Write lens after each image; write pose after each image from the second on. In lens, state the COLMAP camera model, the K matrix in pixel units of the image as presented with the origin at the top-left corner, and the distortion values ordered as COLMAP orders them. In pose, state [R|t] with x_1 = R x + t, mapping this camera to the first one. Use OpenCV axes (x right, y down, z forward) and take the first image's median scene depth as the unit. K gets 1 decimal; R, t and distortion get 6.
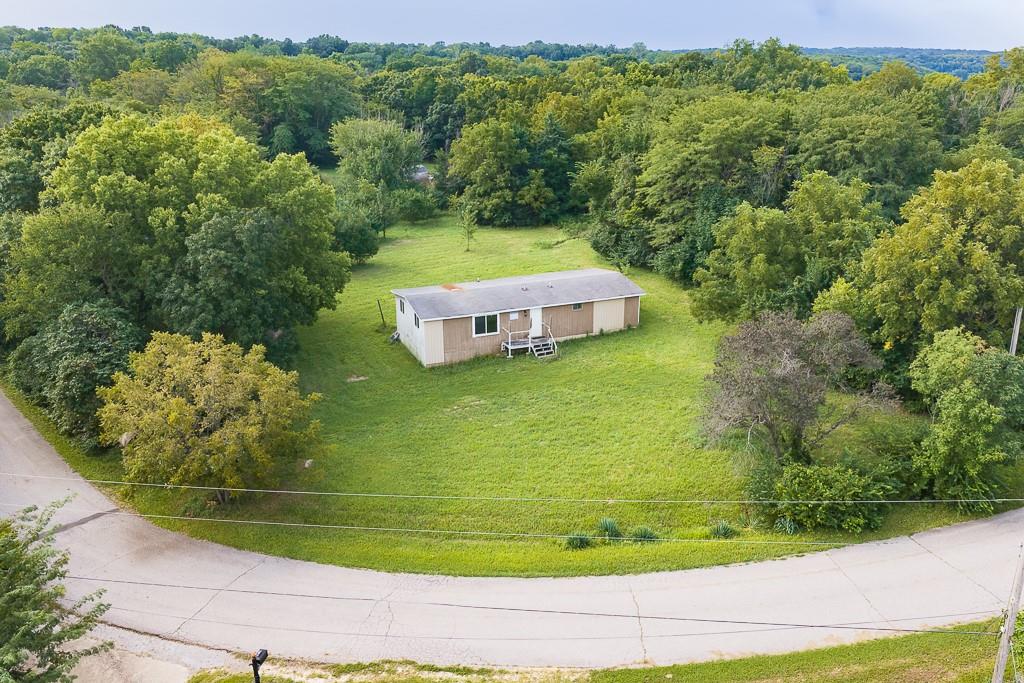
lens RADIAL K [[829.6, 0, 512.0], [0, 829.6, 341.5], [0, 0, 1]] dist [0.033301, -0.010590]
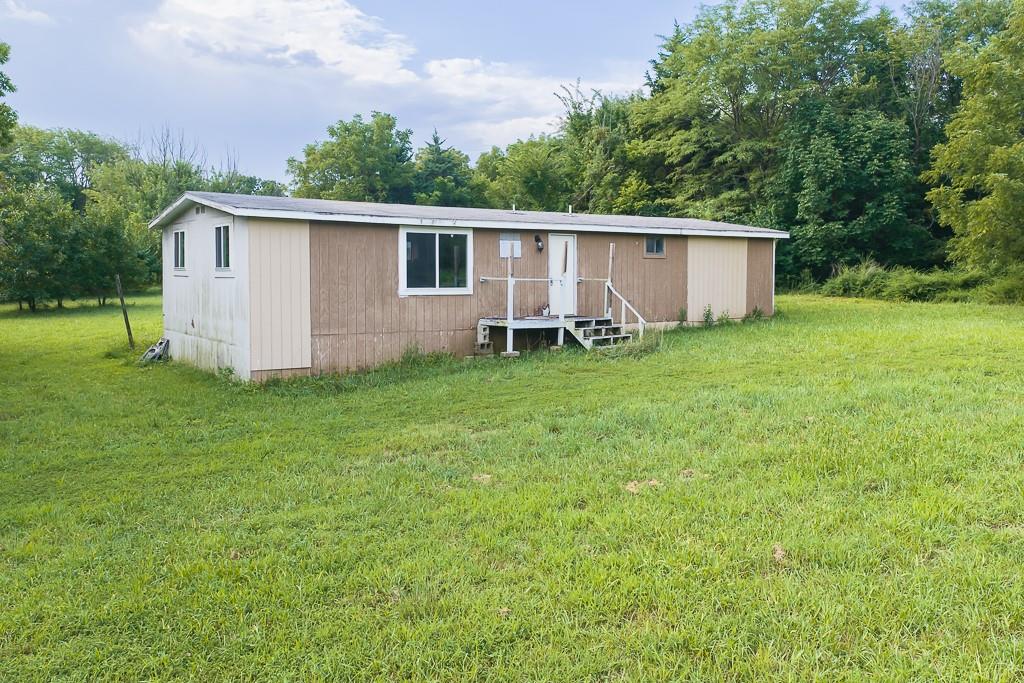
lens RADIAL K [[835.9, 0, 512.0], [0, 835.9, 341.5], [0, 0, 1]] dist [0.039525, -0.012569]
pose [[0.975835, -0.004541, 0.218464, -0.076120], [0.058147, 0.969132, -0.239587, 0.095142], [-0.210632, 0.246500, 0.945977, 0.676233]]
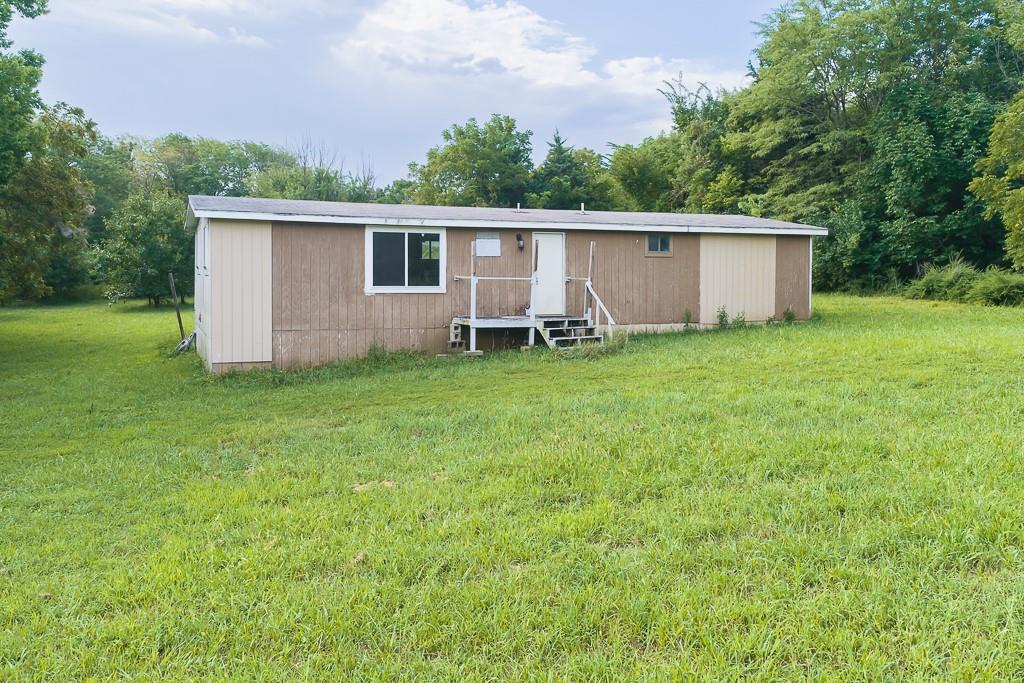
lens RADIAL K [[829.6, 0, 512.0], [0, 829.6, 341.5], [0, 0, 1]] dist [0.033301, -0.010590]
pose [[0.999864, 0.015382, 0.006016, 0.011162], [-0.013459, 0.969931, -0.243006, 0.095663], [-0.009573, 0.242892, 0.970006, 0.671336]]
